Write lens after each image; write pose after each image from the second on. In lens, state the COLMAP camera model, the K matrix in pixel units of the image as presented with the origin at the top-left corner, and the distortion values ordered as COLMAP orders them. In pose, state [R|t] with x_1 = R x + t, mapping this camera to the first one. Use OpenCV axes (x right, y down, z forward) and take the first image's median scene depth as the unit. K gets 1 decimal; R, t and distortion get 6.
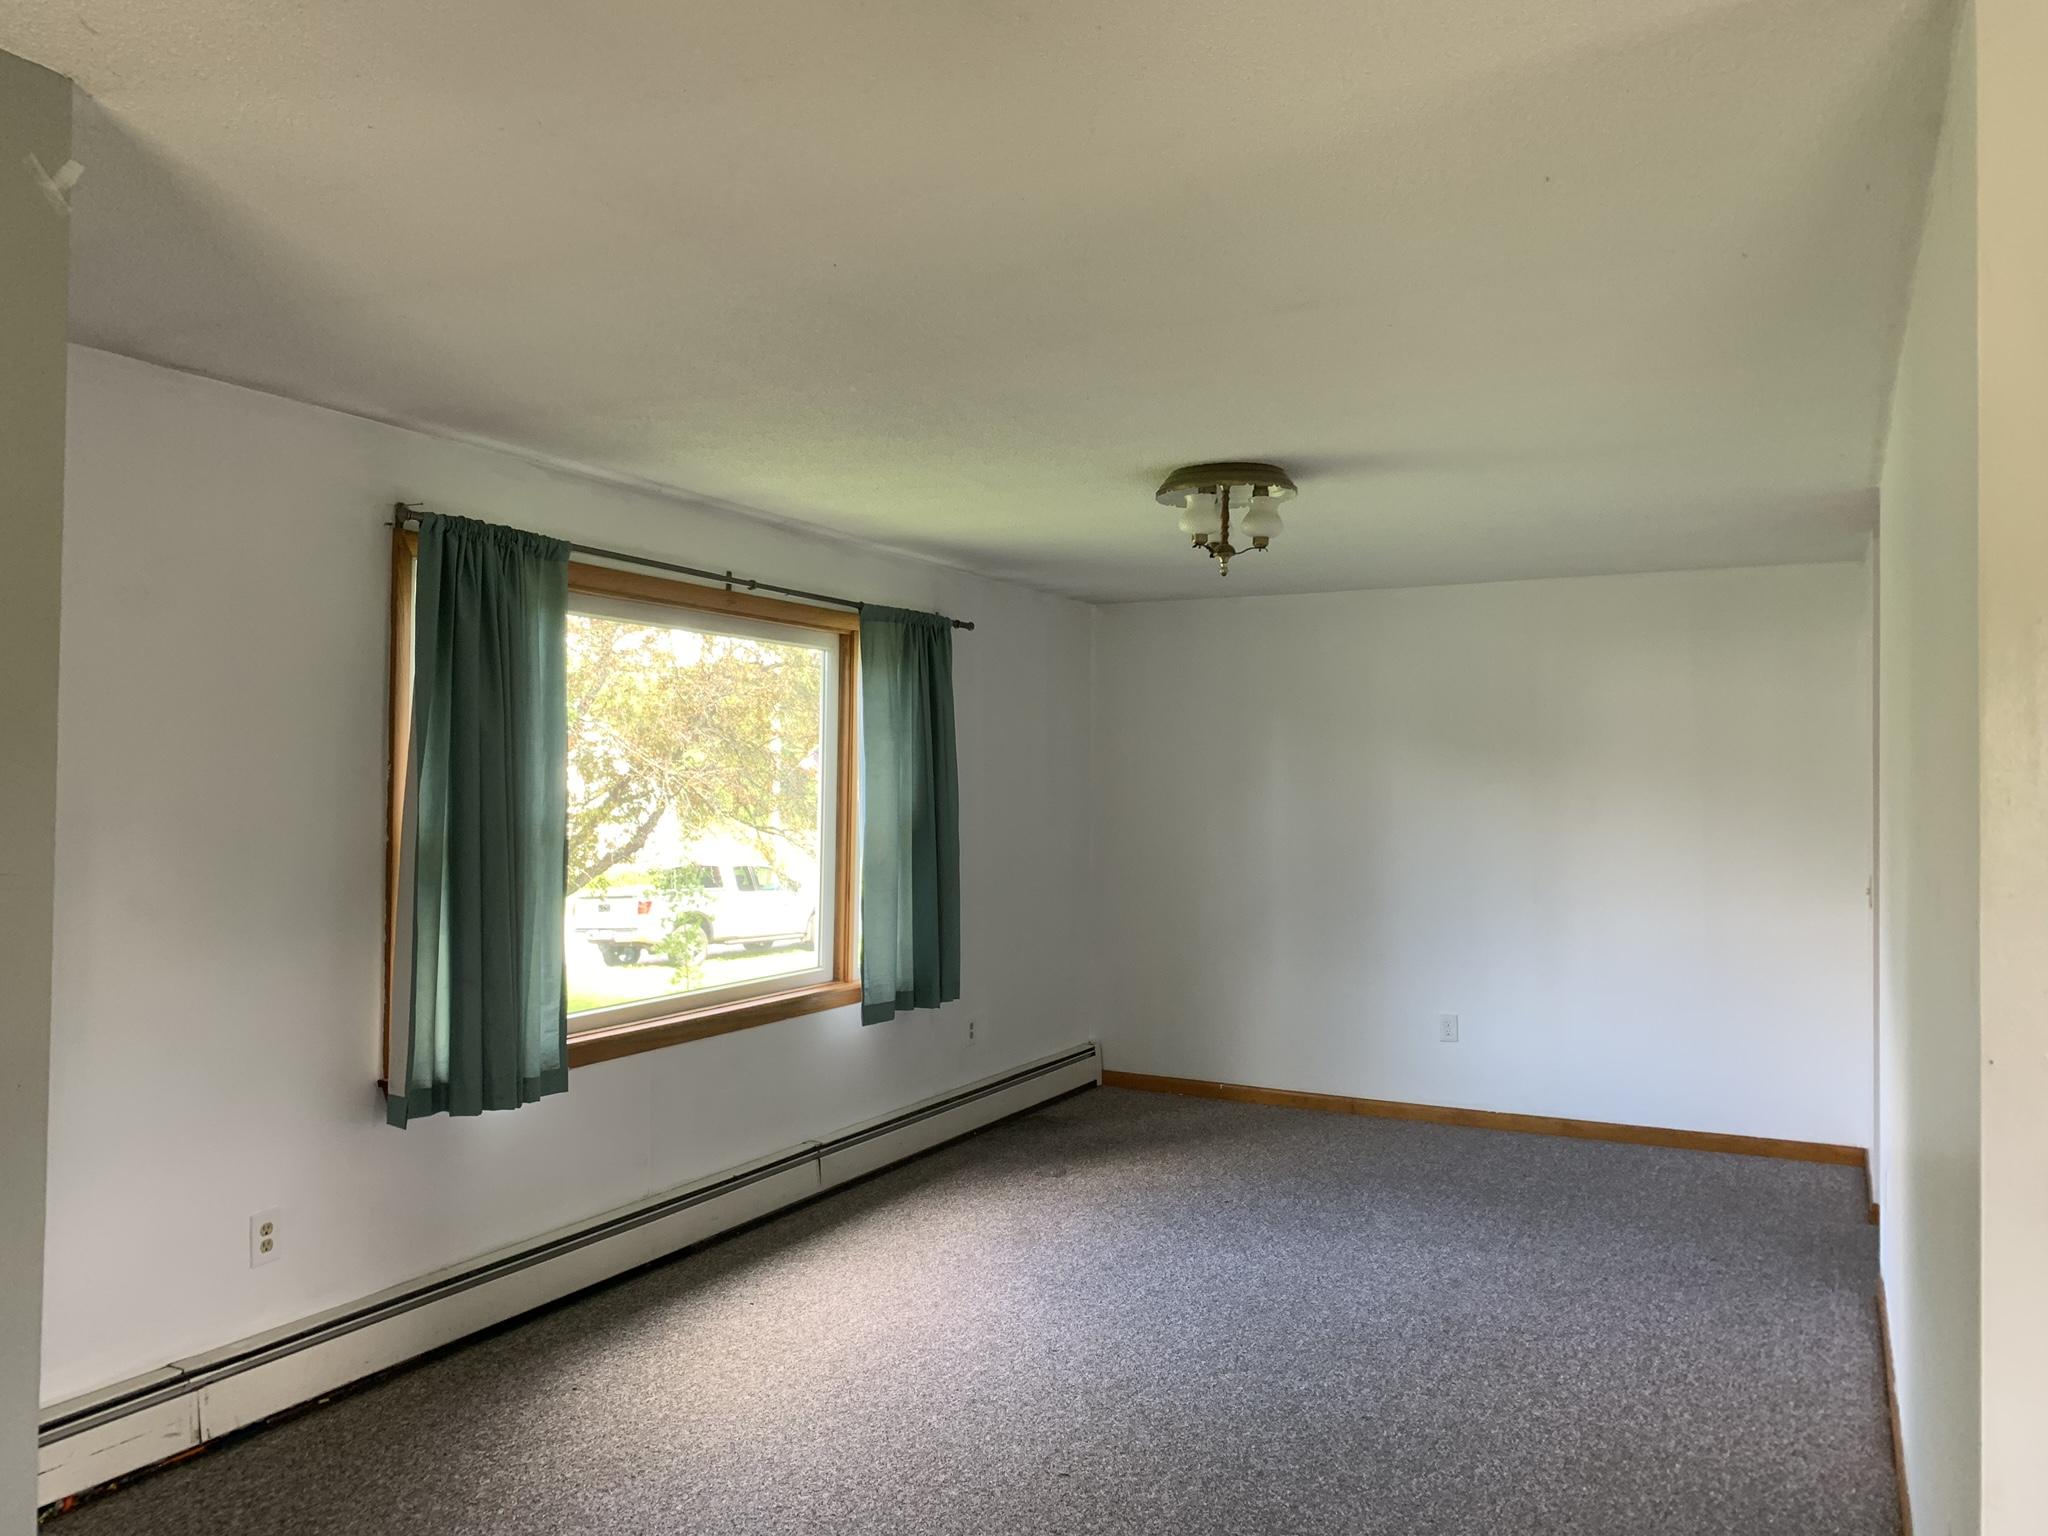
lens RADIAL K [[1564.8, 0, 1024.0], [0, 1564.8, 768.0], [0, 0, 1]] dist [0.036353, -0.002297]
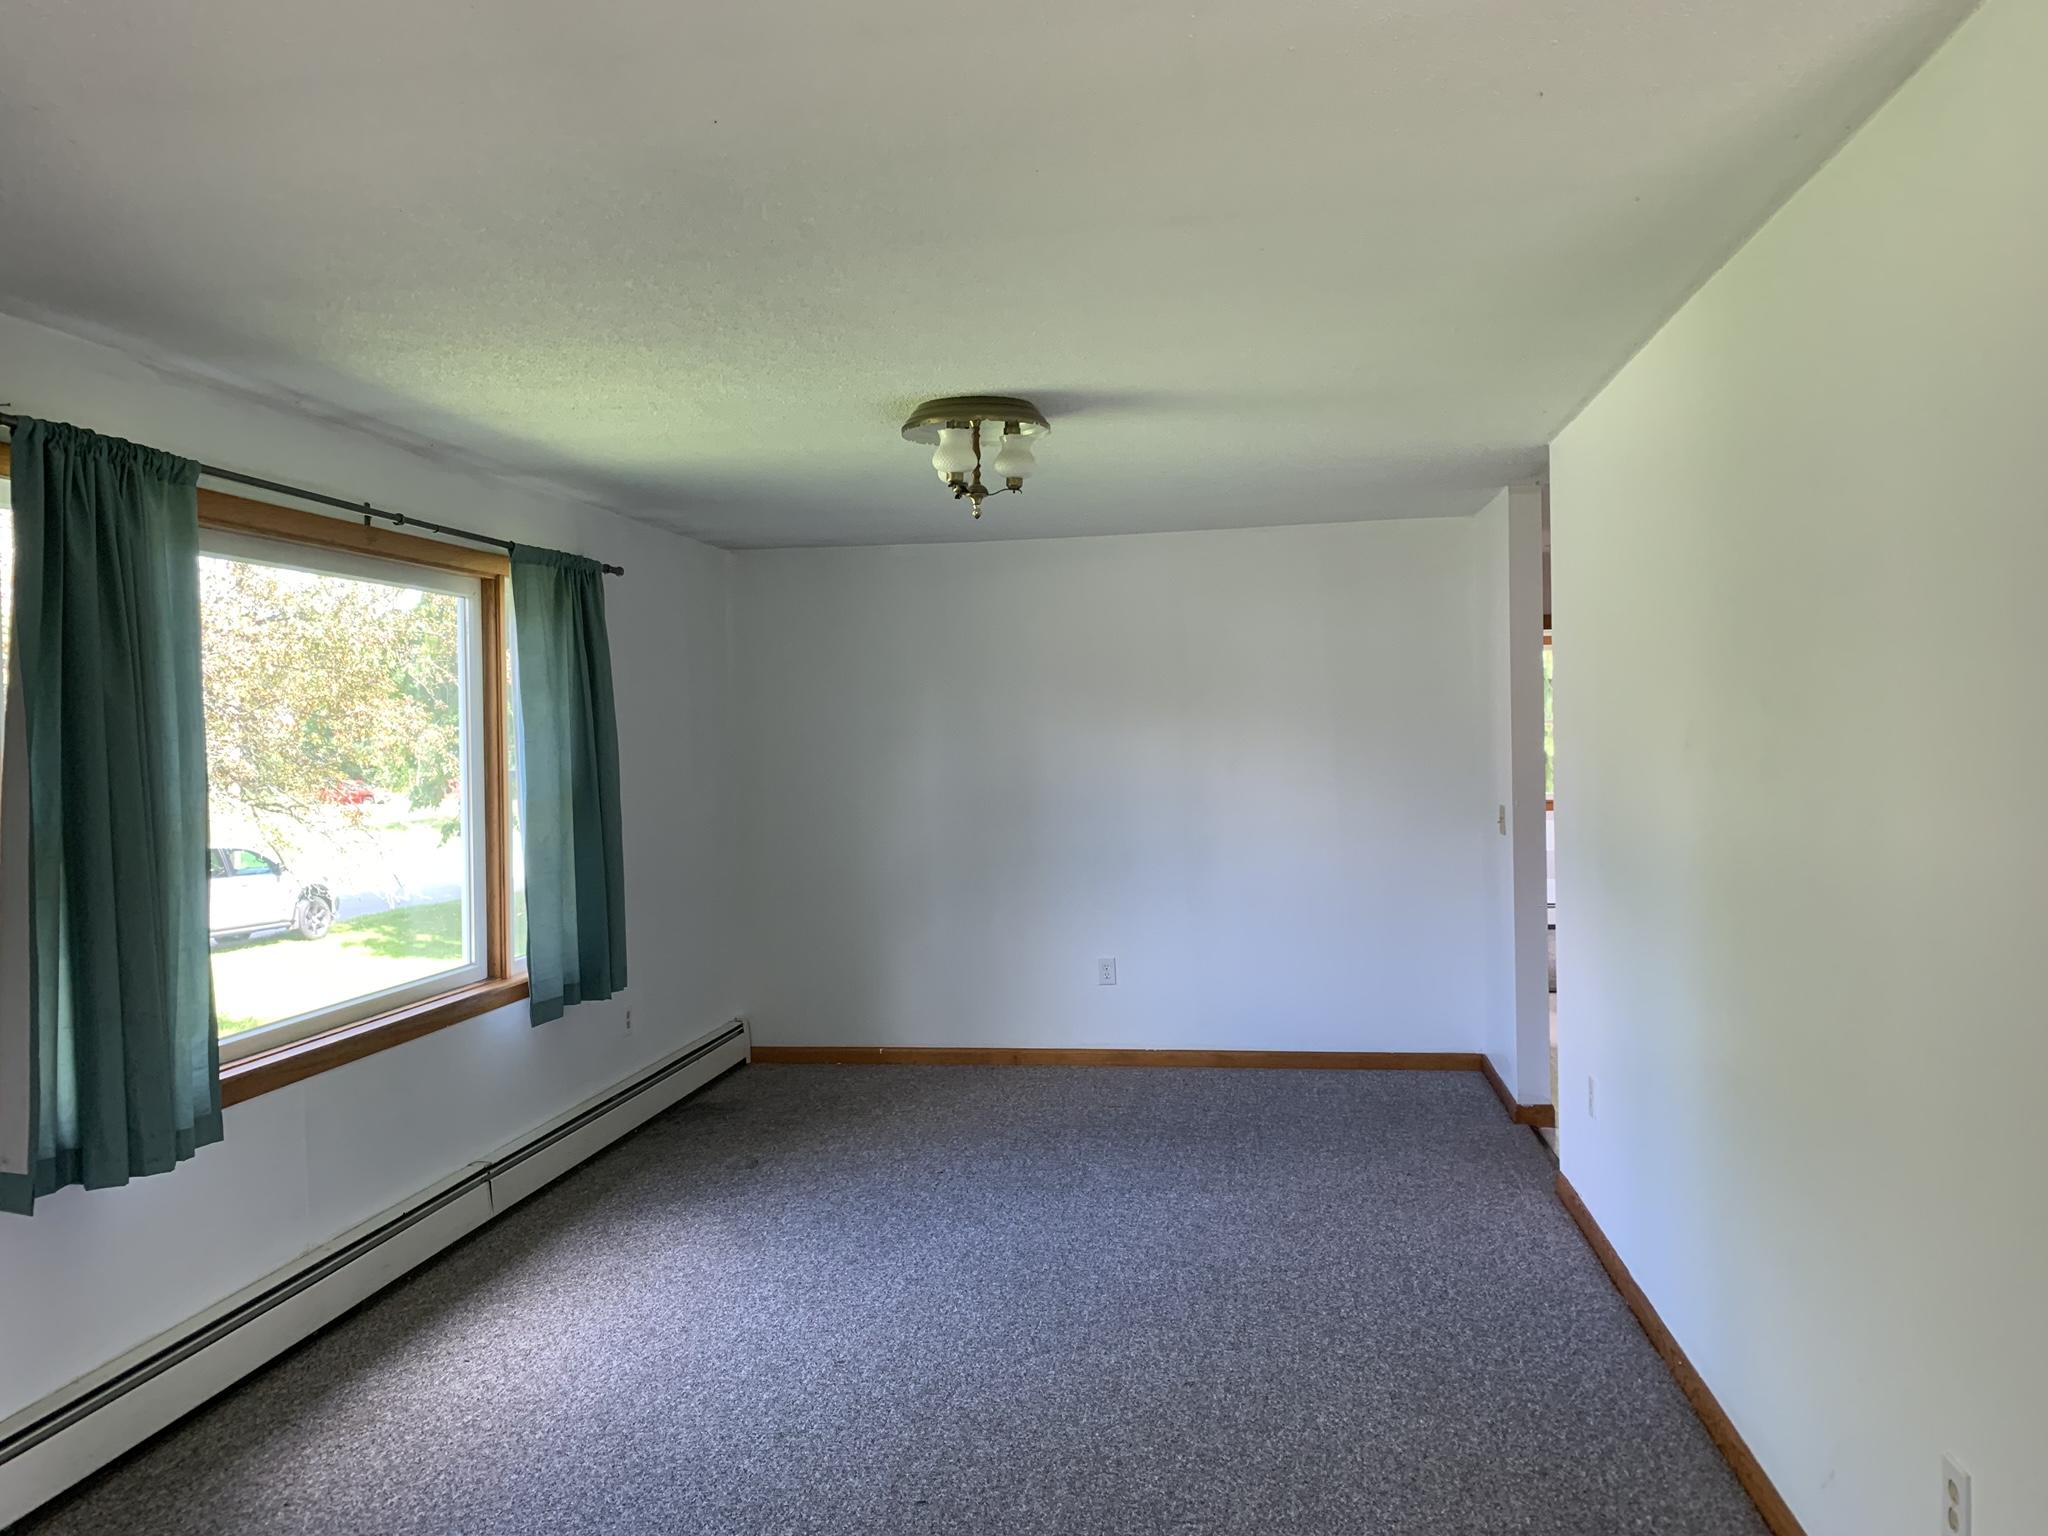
lens RADIAL K [[1572.1, 0, 1026.2], [0, 1572.1, 761.8], [0, 0, 1]] dist [0.035321, -0.008845]
pose [[0.948479, -0.033449, 0.315070, -0.147101], [0.024792, 0.999198, 0.031443, -0.005450], [-0.315869, -0.022011, 0.948547, 0.092924]]
